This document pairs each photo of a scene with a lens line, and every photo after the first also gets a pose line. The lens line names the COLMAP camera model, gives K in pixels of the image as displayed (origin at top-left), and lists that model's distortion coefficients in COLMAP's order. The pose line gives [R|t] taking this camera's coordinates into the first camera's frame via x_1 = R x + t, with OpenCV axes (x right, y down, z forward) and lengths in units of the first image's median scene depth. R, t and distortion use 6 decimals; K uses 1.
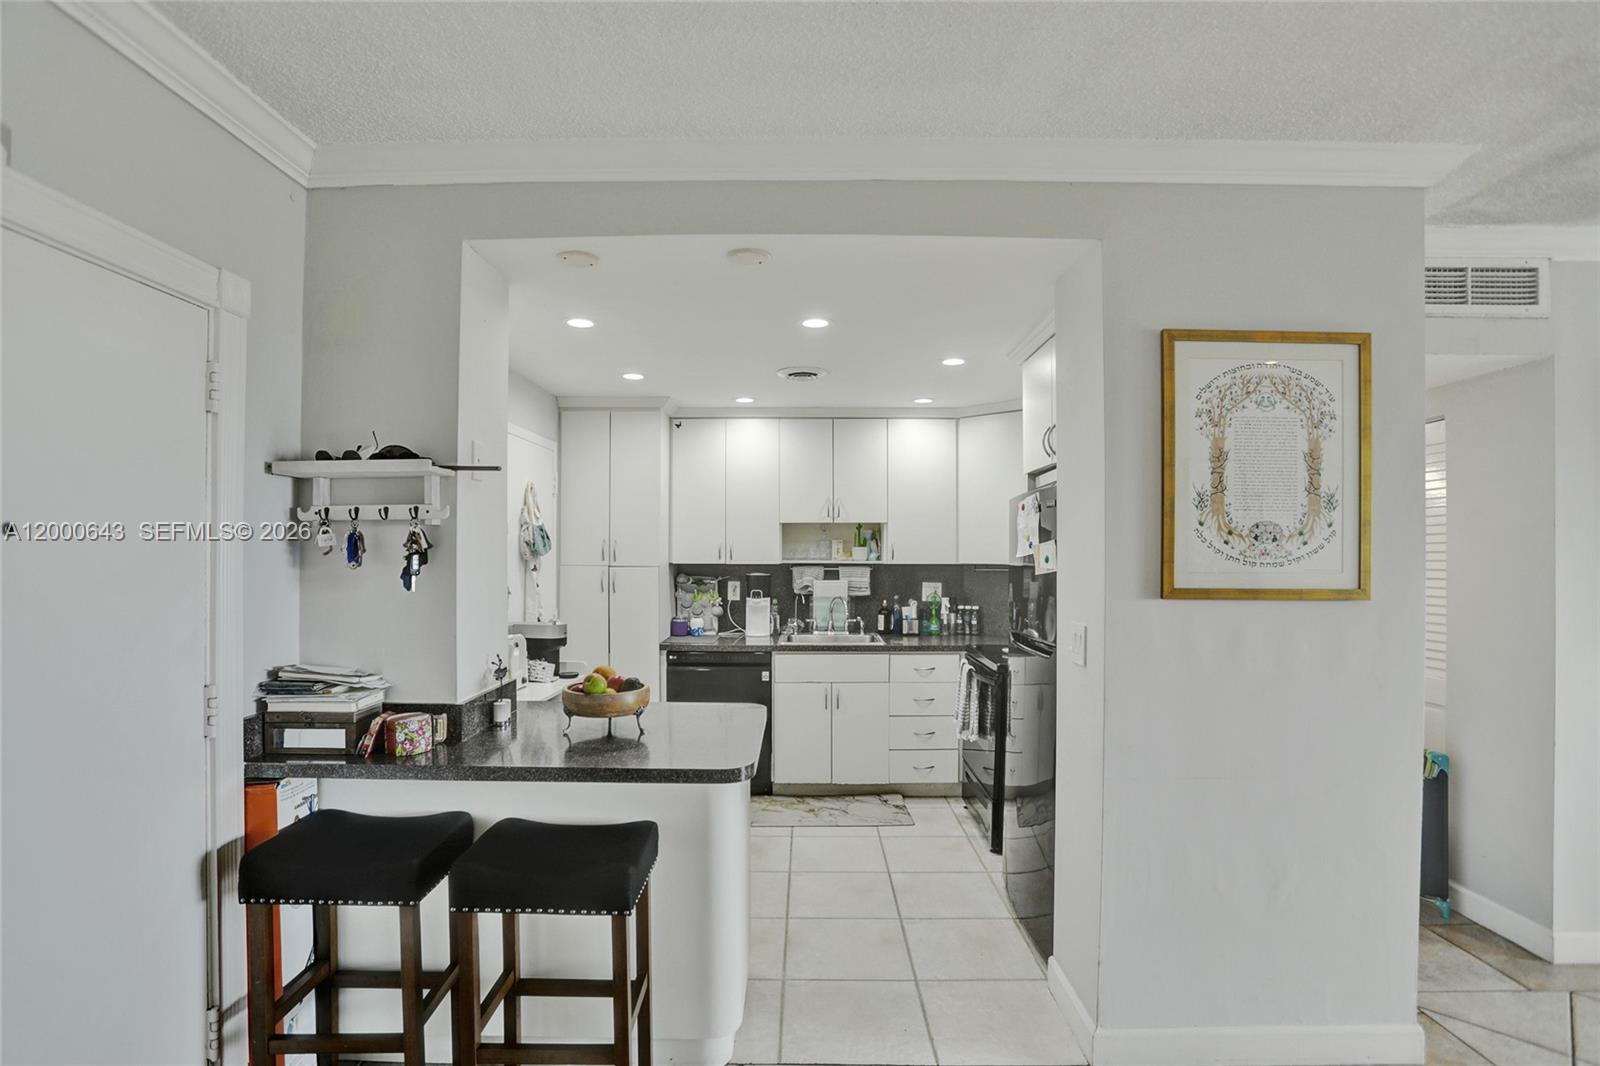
lens RADIAL K [[774.3, 0, 801.3], [0, 774.3, 542.7], [0, 0, 1]] dist [-0.068701, 0.030694]
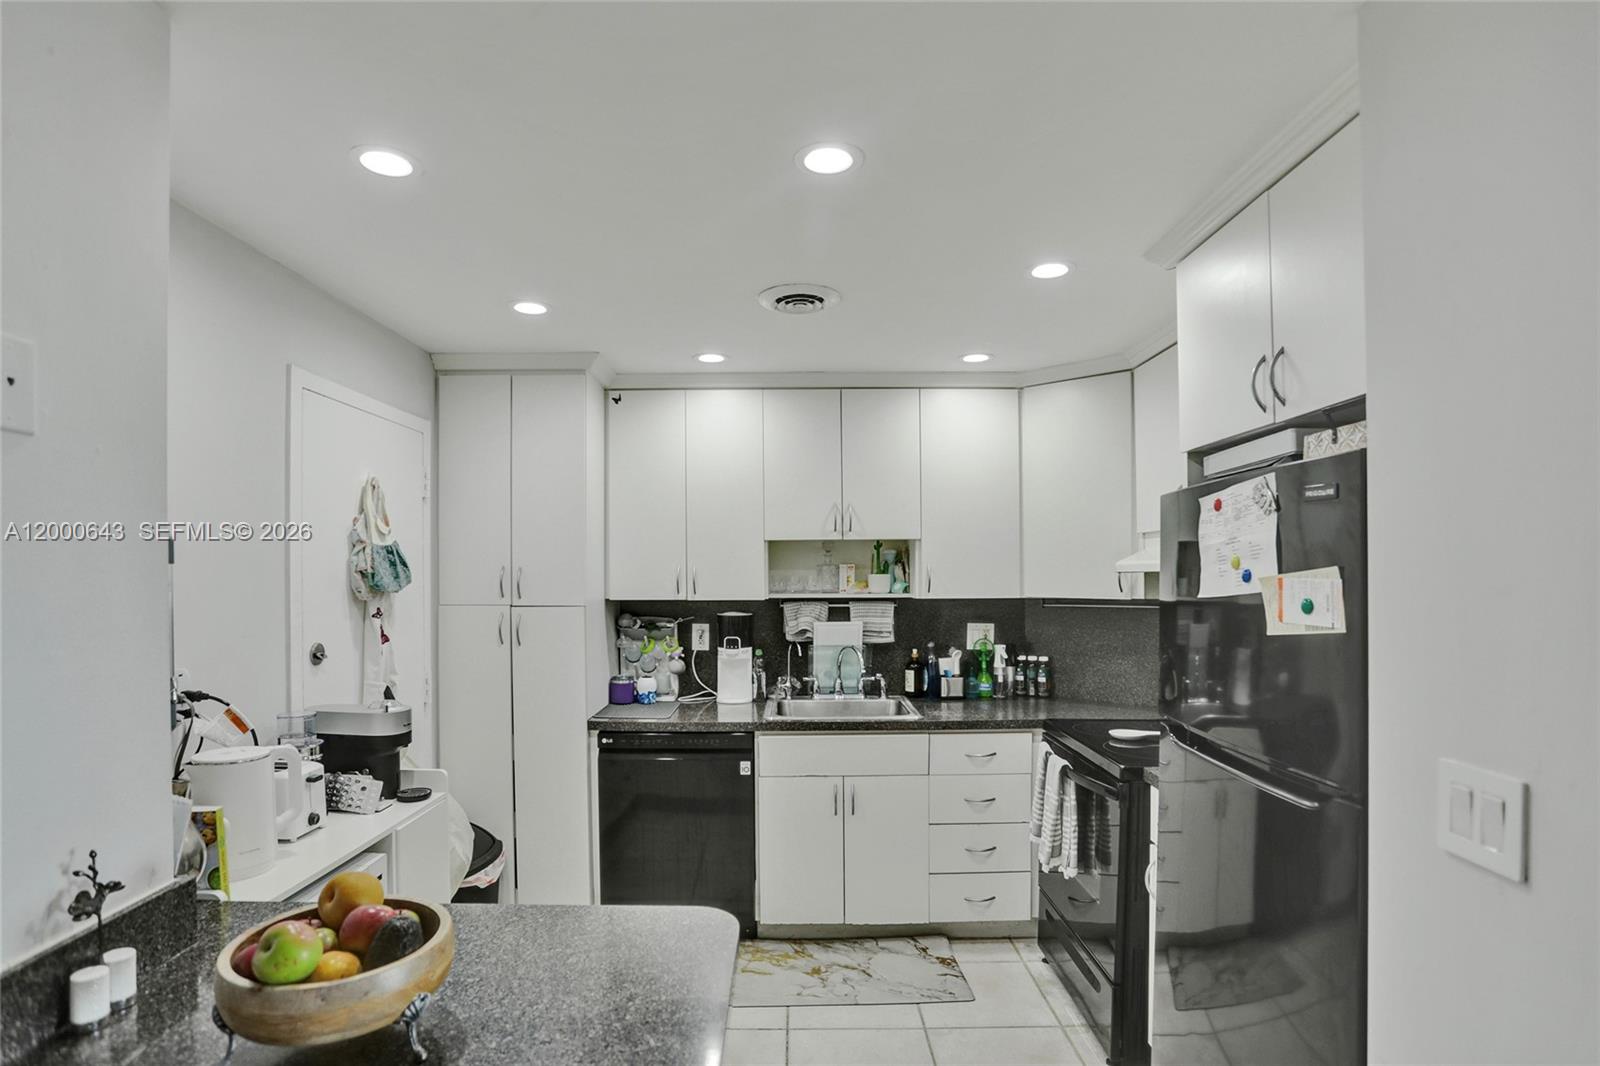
lens RADIAL K [[774.3, 0, 801.3], [0, 774.3, 542.7], [0, 0, 1]] dist [-0.068701, 0.030694]
pose [[0.999806, -0.006830, 0.018467, -0.007936], [0.007328, 0.999608, -0.027037, -0.004434], [-0.018275, 0.027167, 0.999464, 0.300710]]
